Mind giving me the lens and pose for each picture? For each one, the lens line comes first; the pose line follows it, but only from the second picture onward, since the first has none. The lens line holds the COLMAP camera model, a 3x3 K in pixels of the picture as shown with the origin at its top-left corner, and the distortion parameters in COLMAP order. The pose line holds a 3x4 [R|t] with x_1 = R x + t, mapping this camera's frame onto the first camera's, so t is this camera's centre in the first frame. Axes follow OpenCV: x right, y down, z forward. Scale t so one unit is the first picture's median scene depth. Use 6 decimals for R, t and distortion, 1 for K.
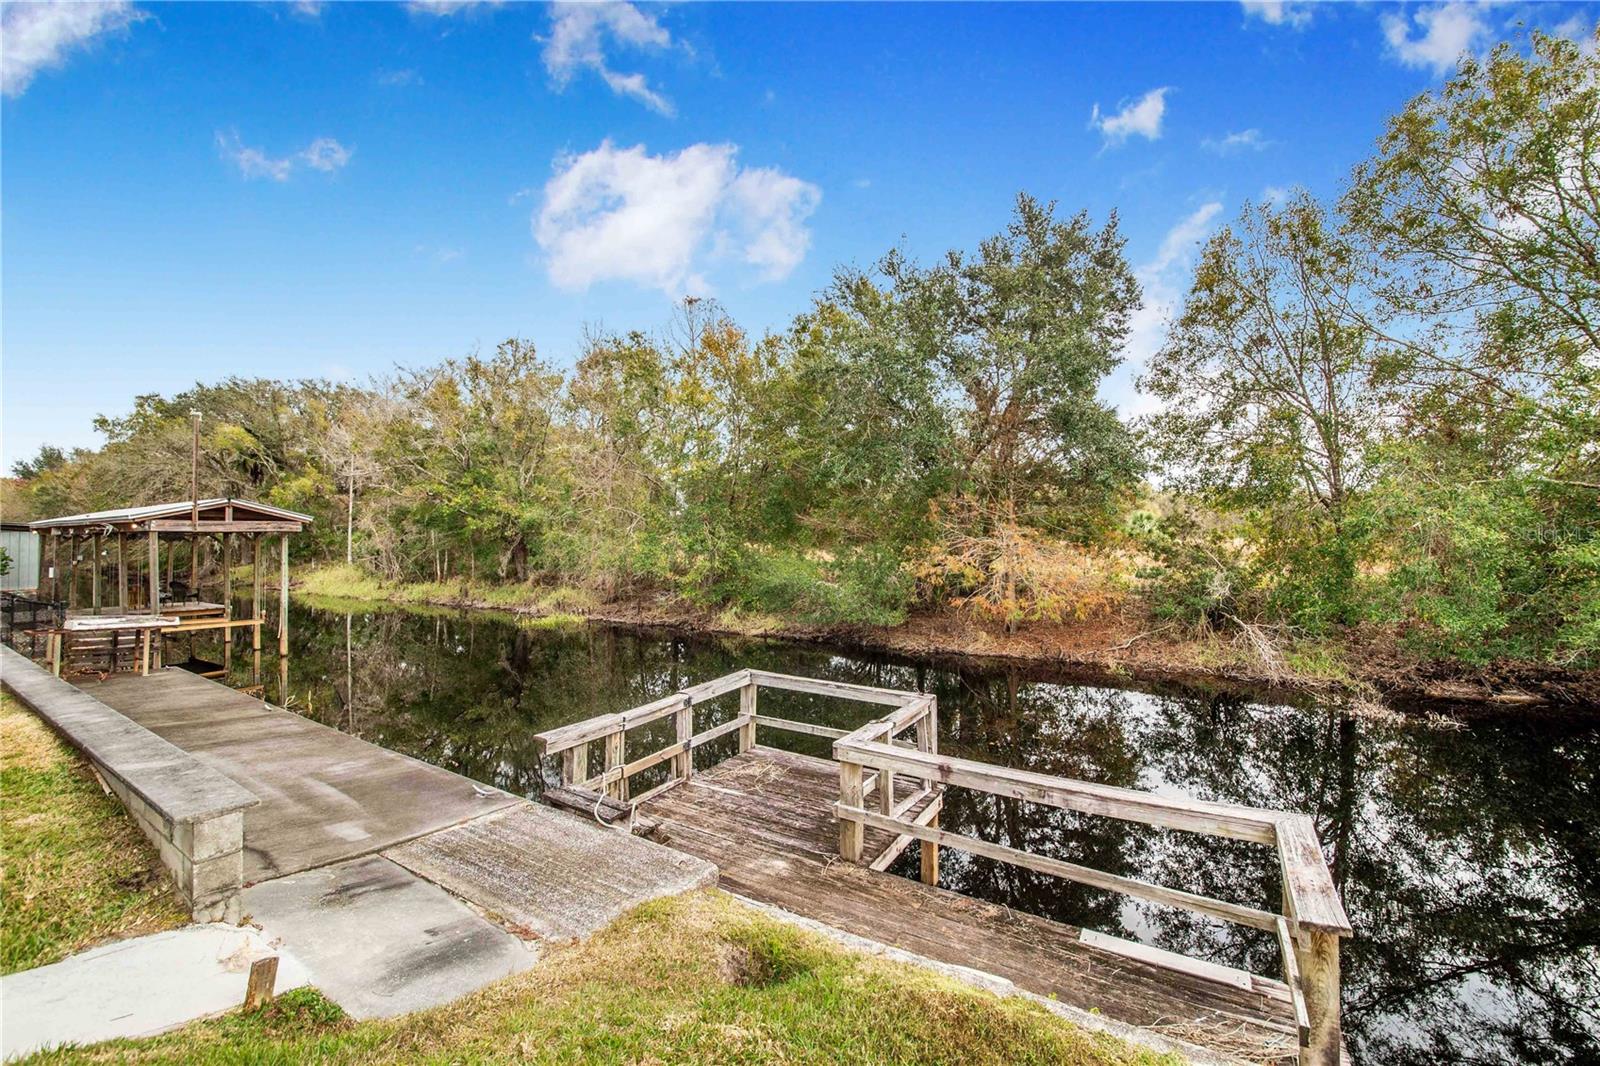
lens RADIAL K [[625.1, 0, 801.5], [0, 625.1, 530.8], [0, 0, 1]] dist [0.037198, -0.029319]
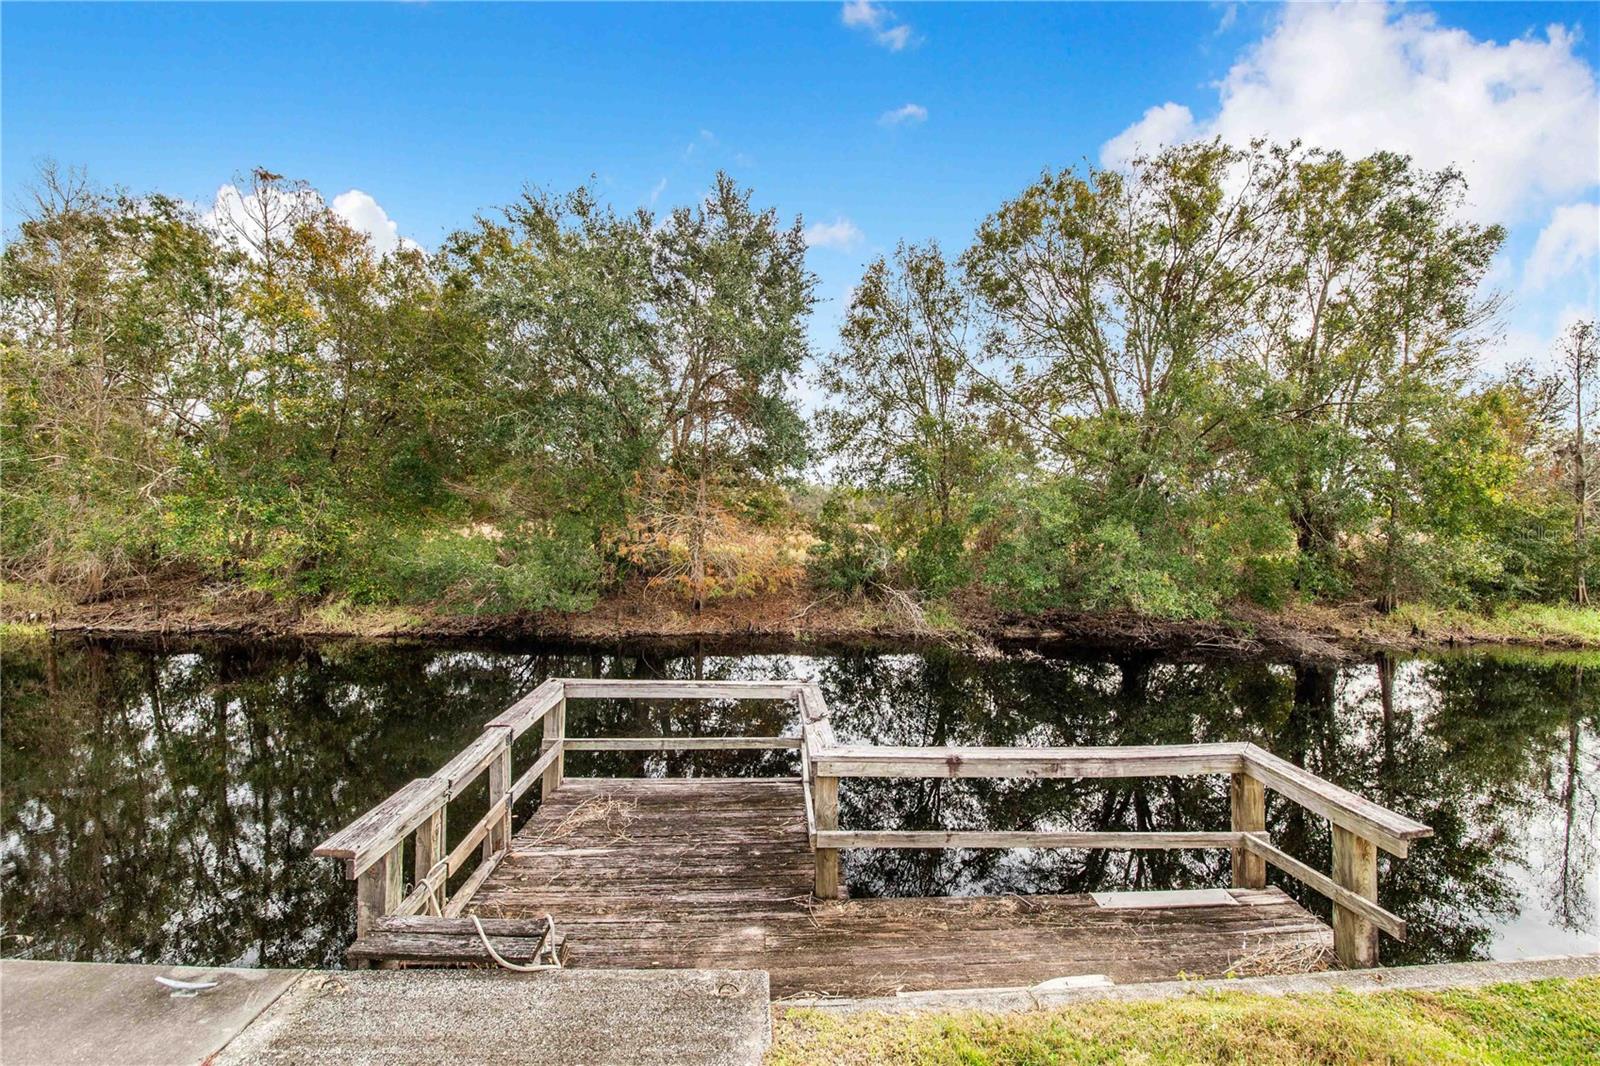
lens RADIAL K [[625.5, 0, 796.3], [0, 625.5, 524.7], [0, 0, 1]] dist [0.034333, -0.029228]
pose [[0.827768, 0.015352, 0.560860, -0.080093], [-0.027274, 0.999545, 0.012894, 0.006979], [-0.560407, -0.025970, 0.827810, 0.070020]]
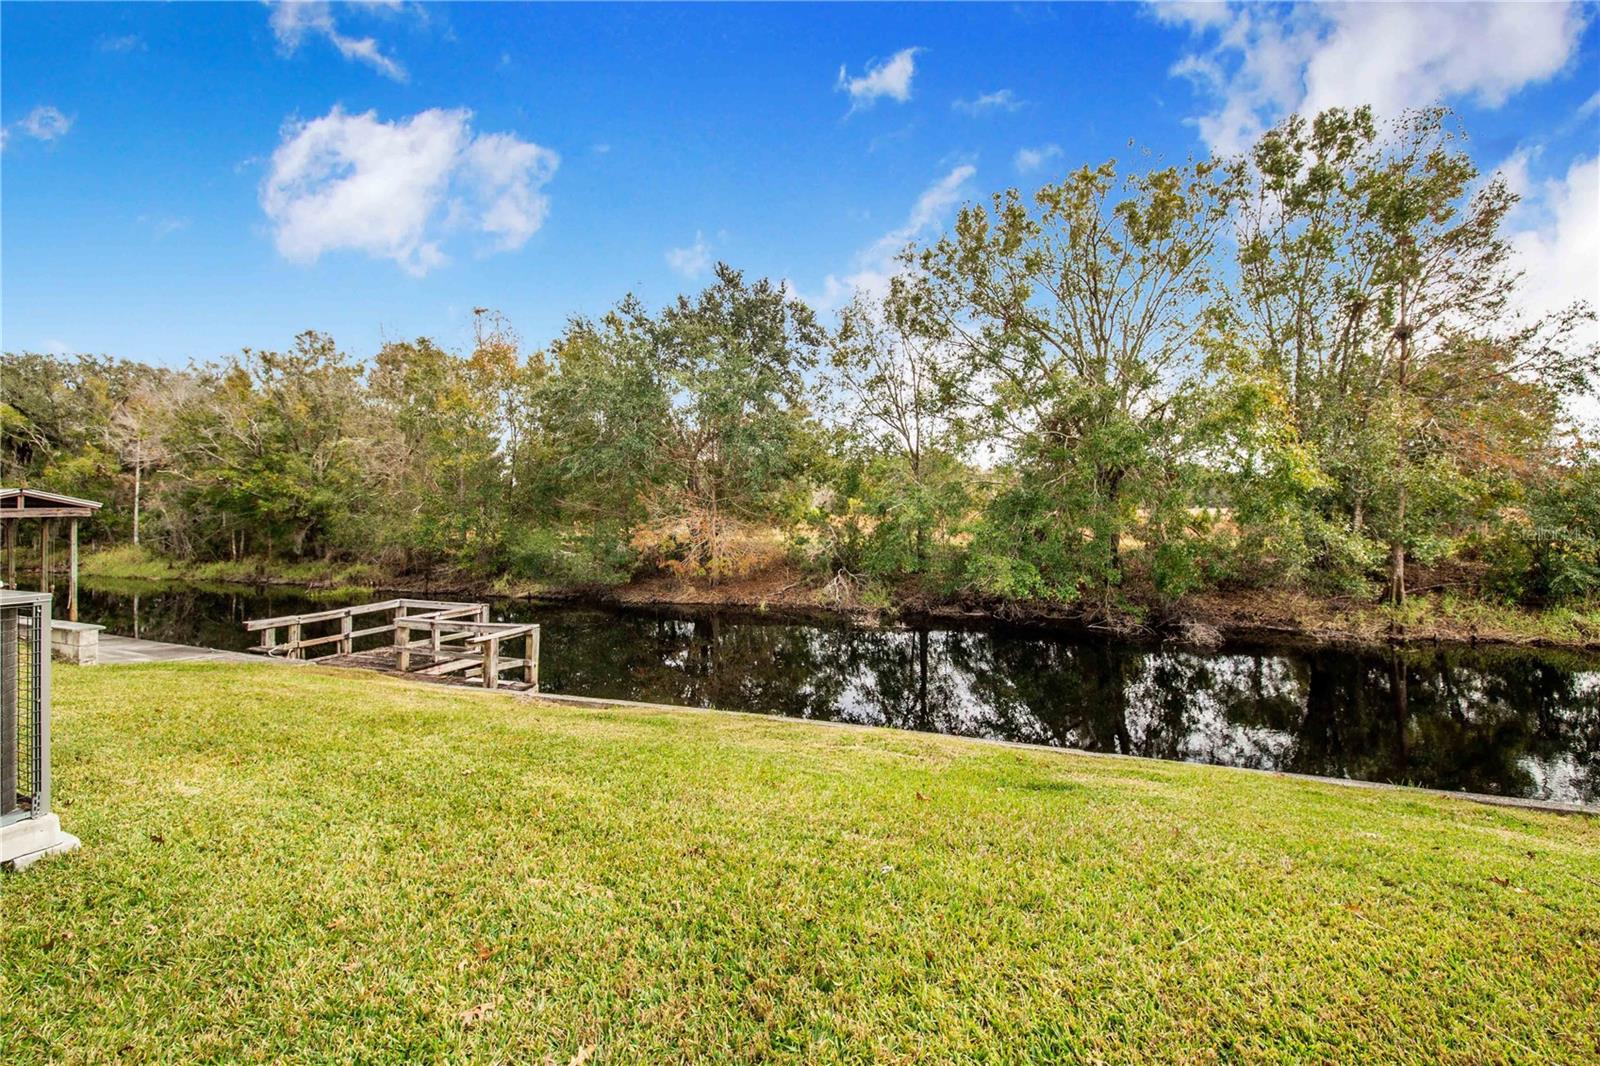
lens RADIAL K [[644.4, 0, 805.2], [0, 644.4, 502.9], [0, 0, 1]] dist [-0.001433, -0.006019]
pose [[0.982262, -0.005813, 0.187422, 0.217674], [0.006136, 0.999981, -0.001142, -0.010738], [-0.187411, 0.002271, 0.982279, -0.306527]]
